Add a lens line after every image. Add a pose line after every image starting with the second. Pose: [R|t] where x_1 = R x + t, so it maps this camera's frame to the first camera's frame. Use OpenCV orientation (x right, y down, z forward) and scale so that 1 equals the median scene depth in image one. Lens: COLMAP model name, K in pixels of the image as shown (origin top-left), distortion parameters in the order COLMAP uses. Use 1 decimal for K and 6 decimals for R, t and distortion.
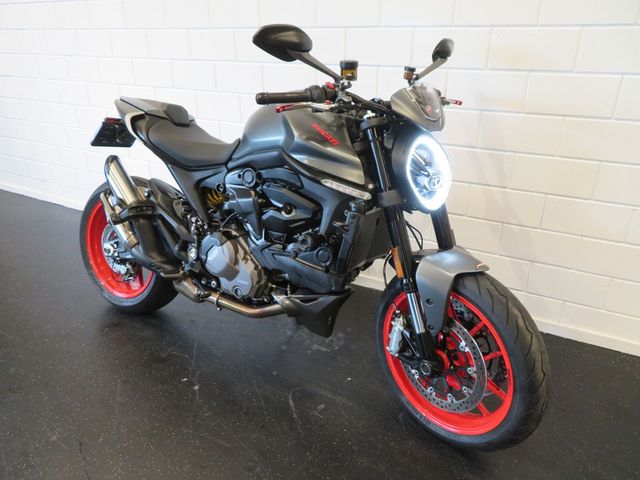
lens RADIAL K [[469.3, 0, 320.0], [0, 469.3, 240.0], [0, 0, 1]] dist [-0.006100, -0.001789]
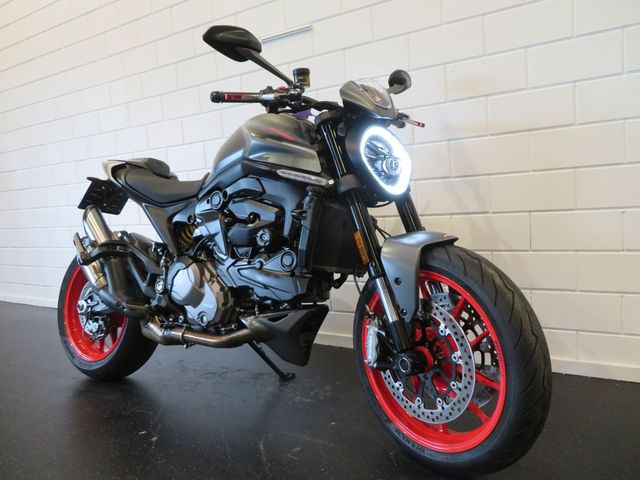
lens RADIAL K [[469.3, 0, 320.0], [0, 469.3, 240.0], [0, 0, 1]] dist [-0.006100, -0.001789]
pose [[0.997119, -0.063447, -0.041573, 0.103287], [0.046595, 0.944793, -0.324337, 0.279086], [0.059856, 0.321465, 0.945028, 0.095972]]
